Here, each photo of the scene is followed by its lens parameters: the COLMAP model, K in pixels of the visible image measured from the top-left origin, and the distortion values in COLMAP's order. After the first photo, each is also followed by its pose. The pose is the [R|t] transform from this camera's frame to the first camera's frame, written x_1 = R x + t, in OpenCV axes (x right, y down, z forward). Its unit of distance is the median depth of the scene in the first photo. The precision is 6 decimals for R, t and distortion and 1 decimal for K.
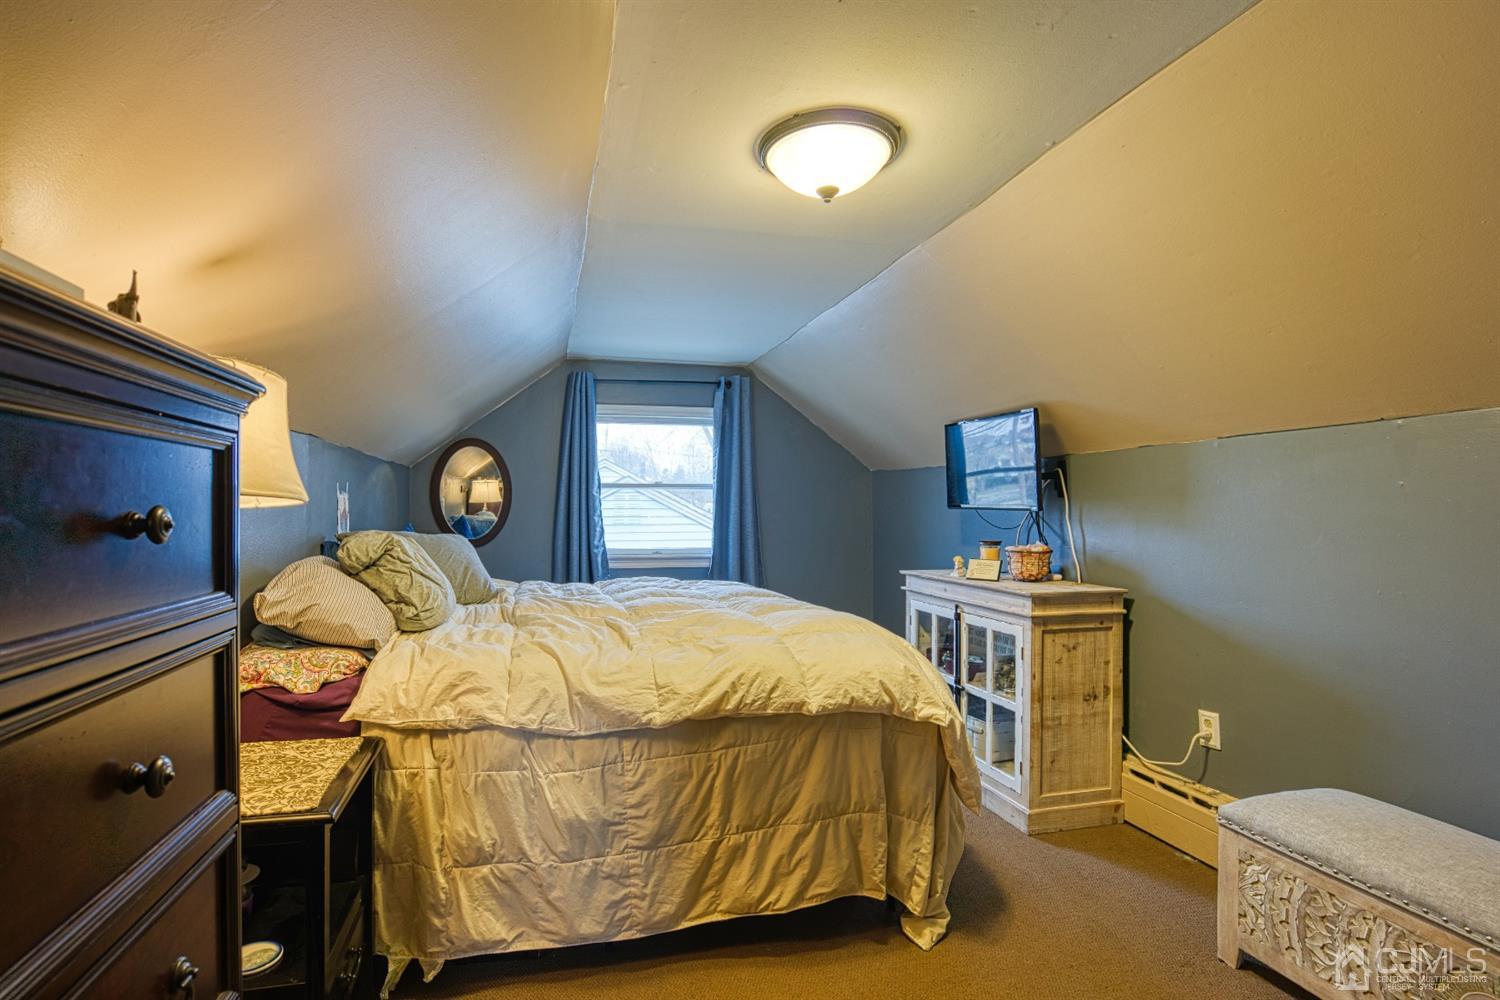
lens RADIAL K [[723.7, 0, 760.2], [0, 723.7, 496.8], [0, 0, 1]] dist [-0.064222, 0.025138]
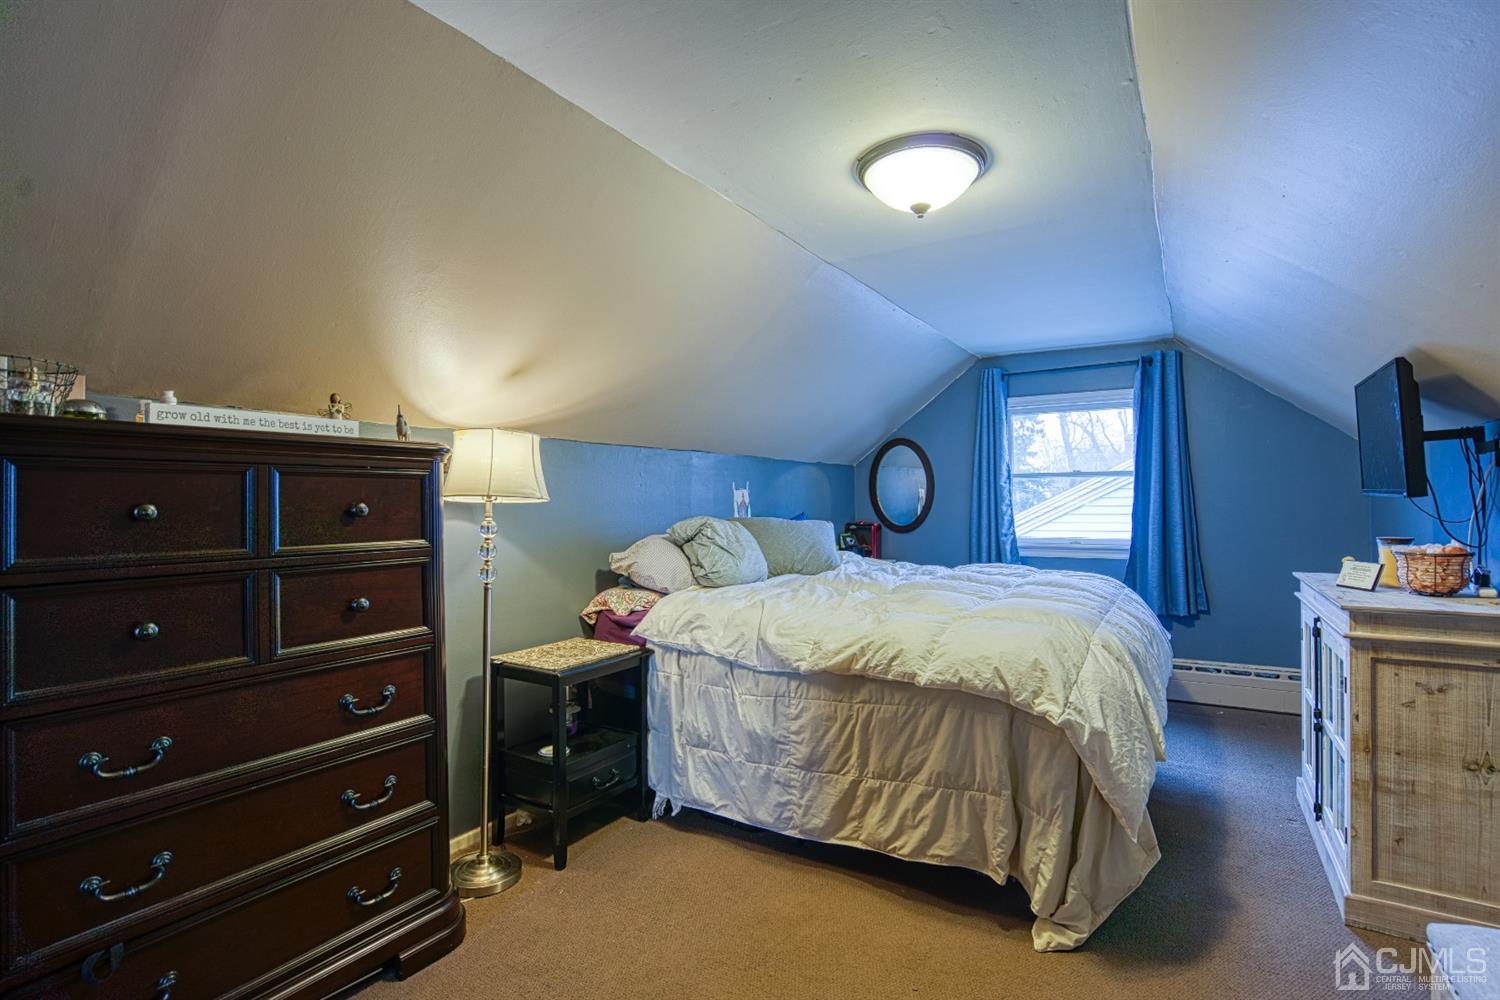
lens RADIAL K [[723.7, 0, 760.2], [0, 723.7, 496.8], [0, 0, 1]] dist [-0.064222, 0.025138]
pose [[0.704785, -0.010934, -0.709337, 0.673526], [0.021219, 0.999759, 0.005672, 0.002110], [0.709104, -0.019049, 0.704847, 0.056551]]
